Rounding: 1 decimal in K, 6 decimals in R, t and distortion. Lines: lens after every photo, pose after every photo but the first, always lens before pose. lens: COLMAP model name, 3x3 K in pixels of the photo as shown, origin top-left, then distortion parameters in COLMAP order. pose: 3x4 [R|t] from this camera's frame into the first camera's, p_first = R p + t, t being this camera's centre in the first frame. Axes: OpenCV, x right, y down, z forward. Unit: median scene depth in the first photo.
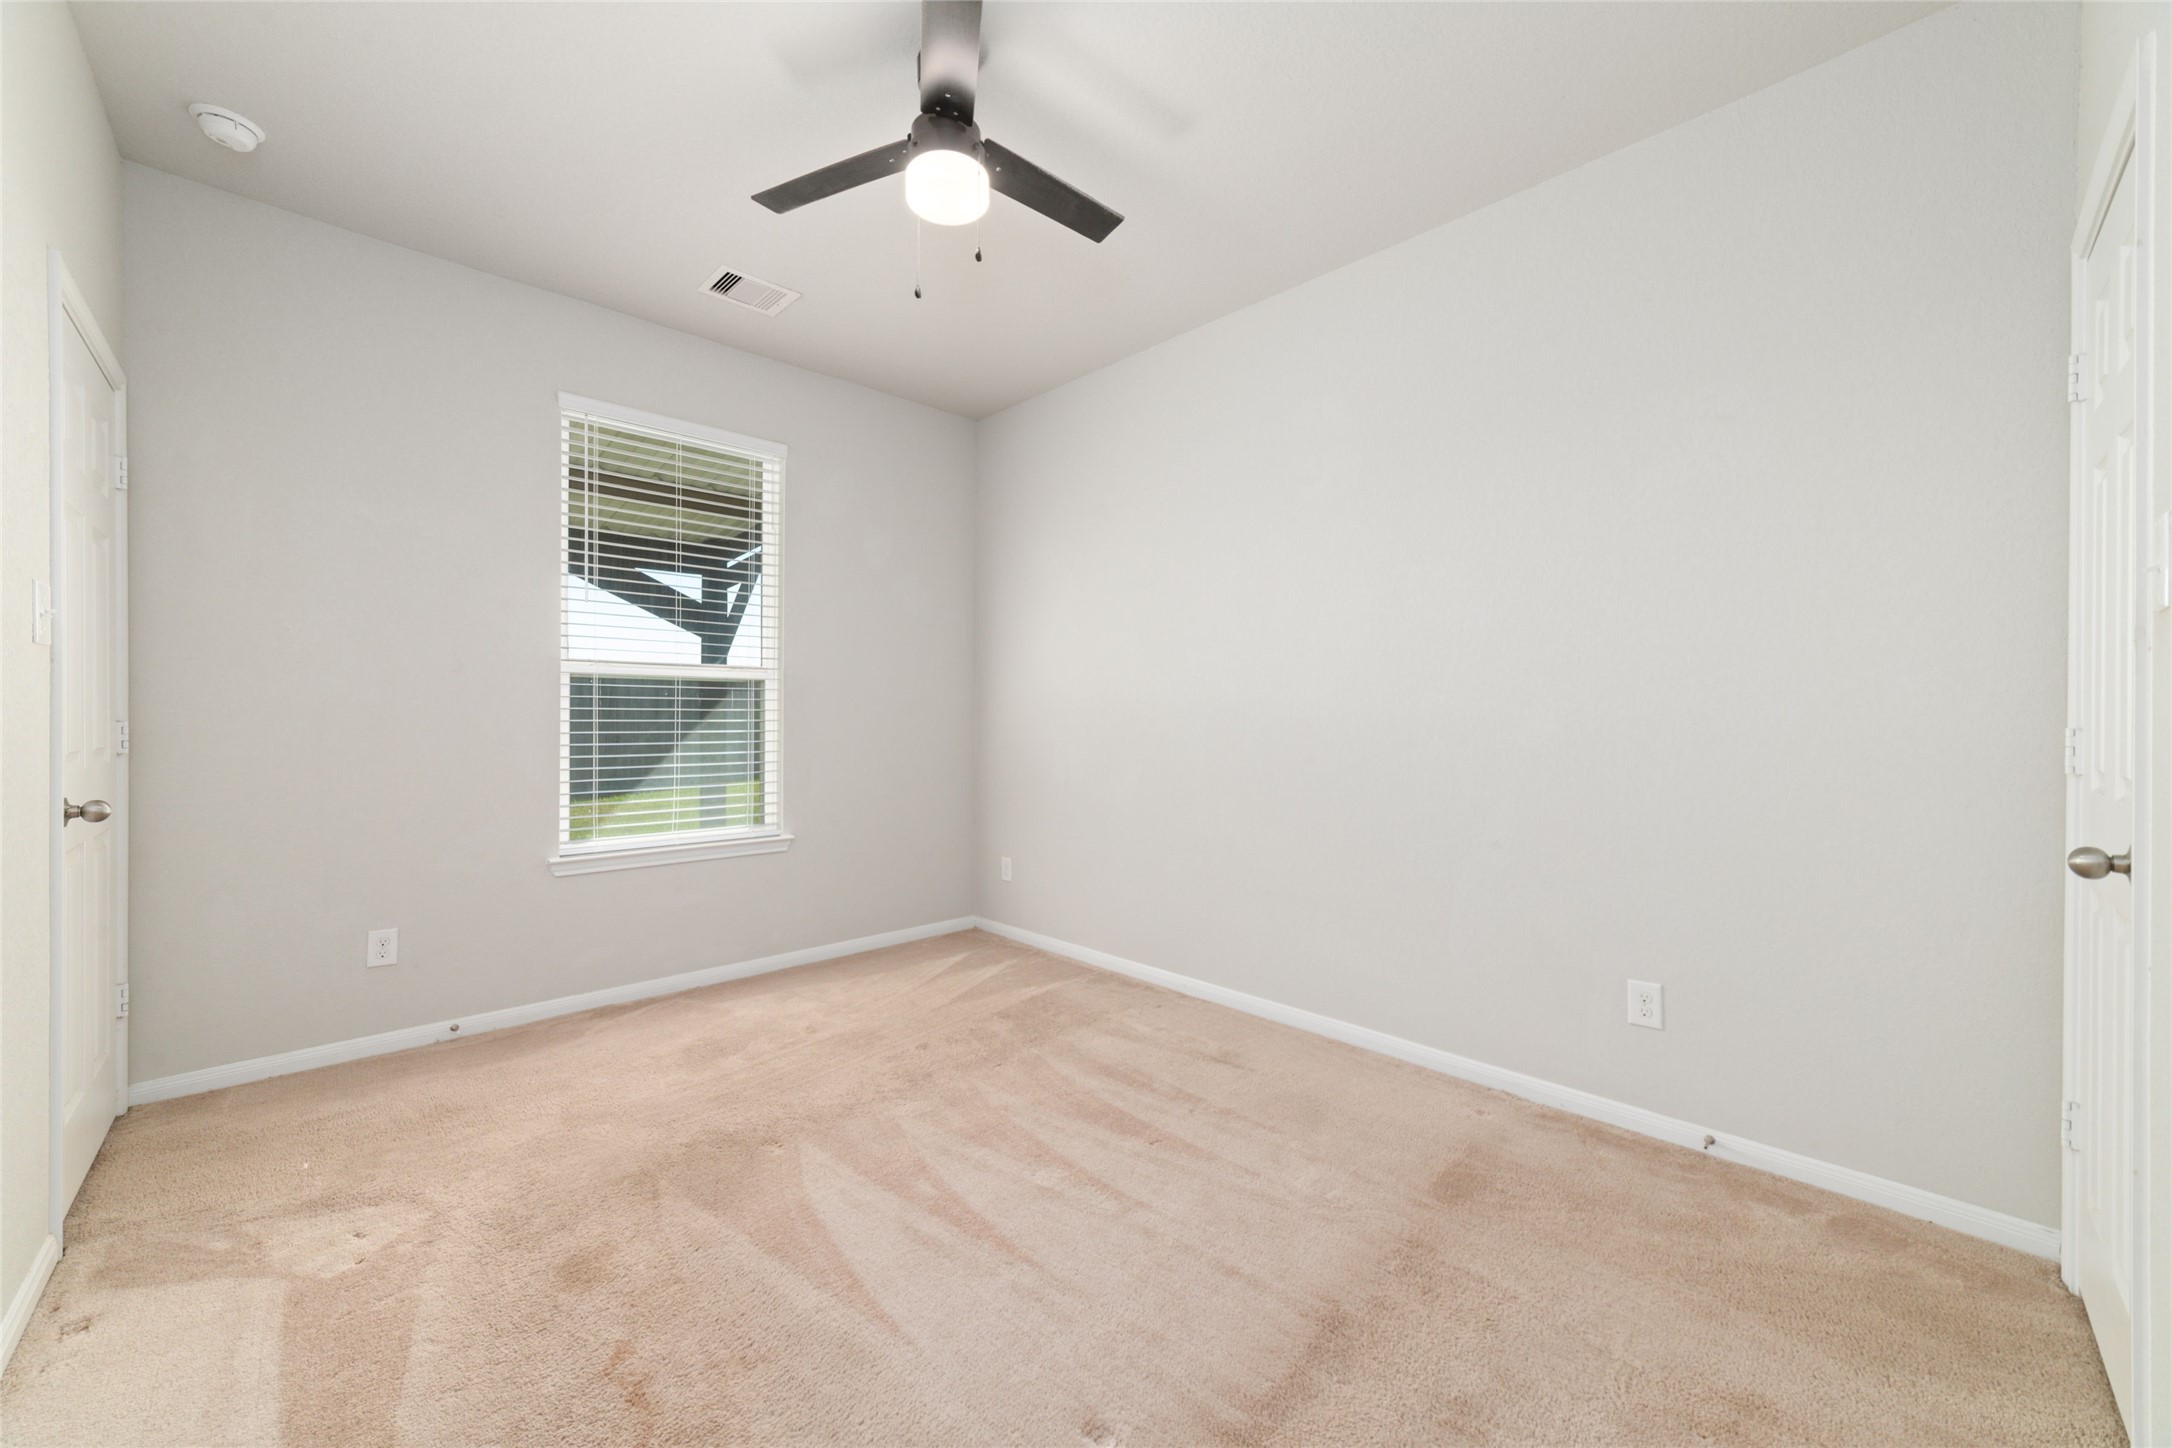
lens RADIAL K [[822.4, 0, 1088.6], [0, 822.4, 719.7], [0, 0, 1]] dist [-0.027356, 0.009520]
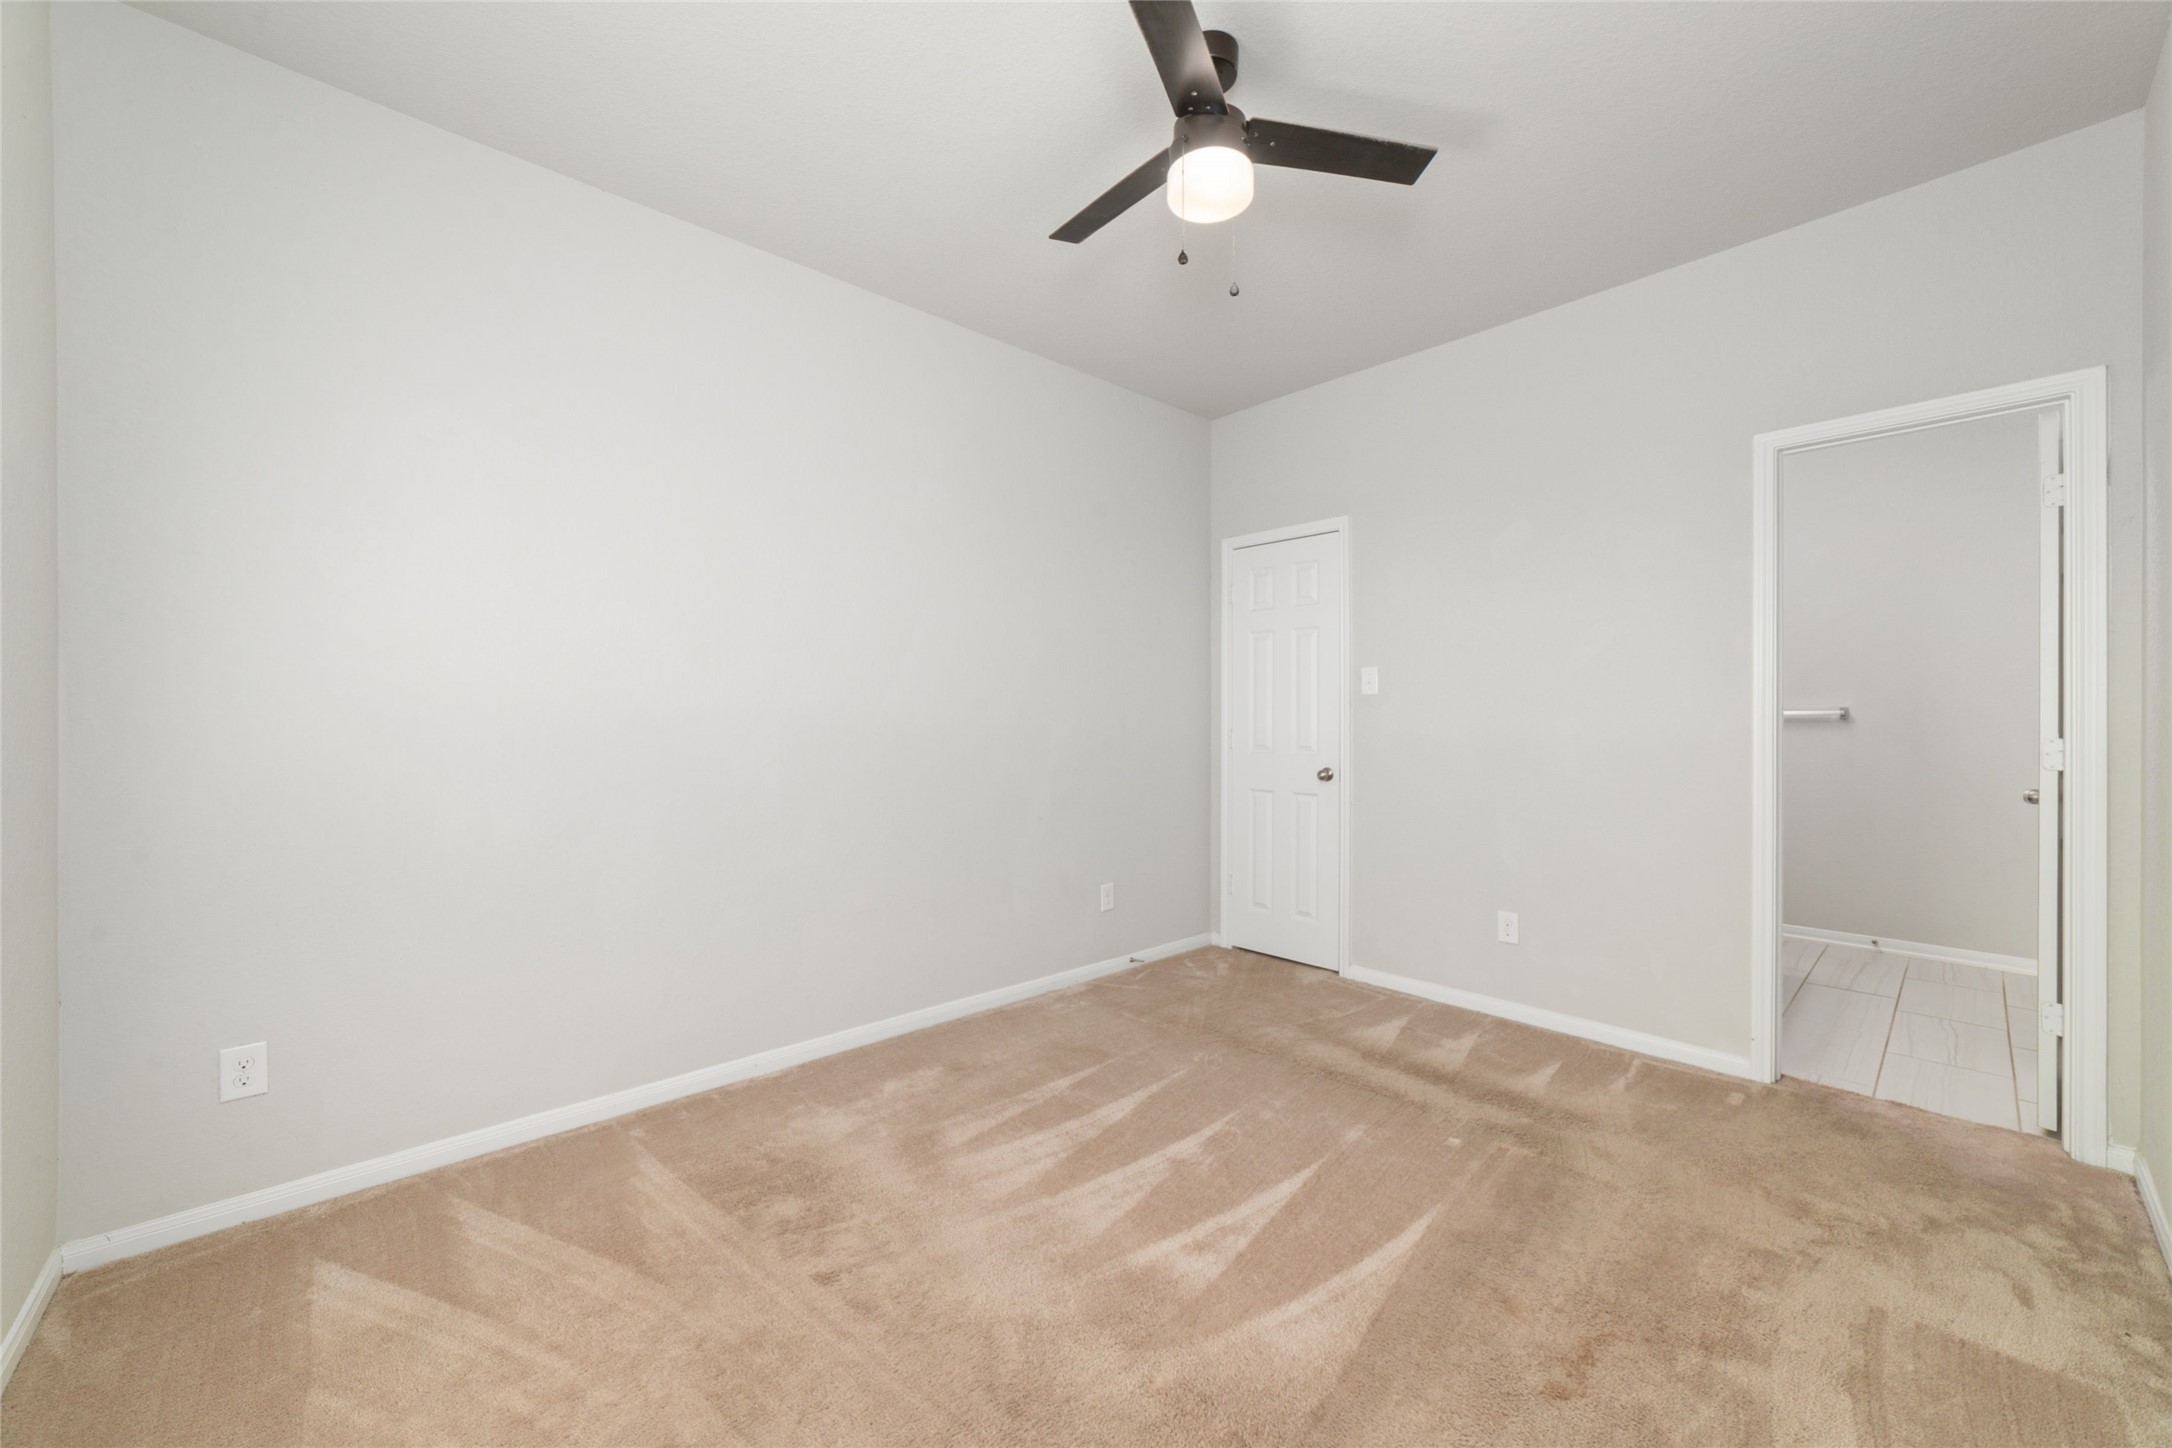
lens RADIAL K [[822.4, 0, 1088.6], [0, 822.4, 719.7], [0, 0, 1]] dist [-0.027356, 0.009520]
pose [[0.013653, 0.001843, 0.999905, -0.700049], [0.002972, 0.999994, -0.001884, -0.010131], [-0.999902, 0.002998, 0.013647, 0.696701]]
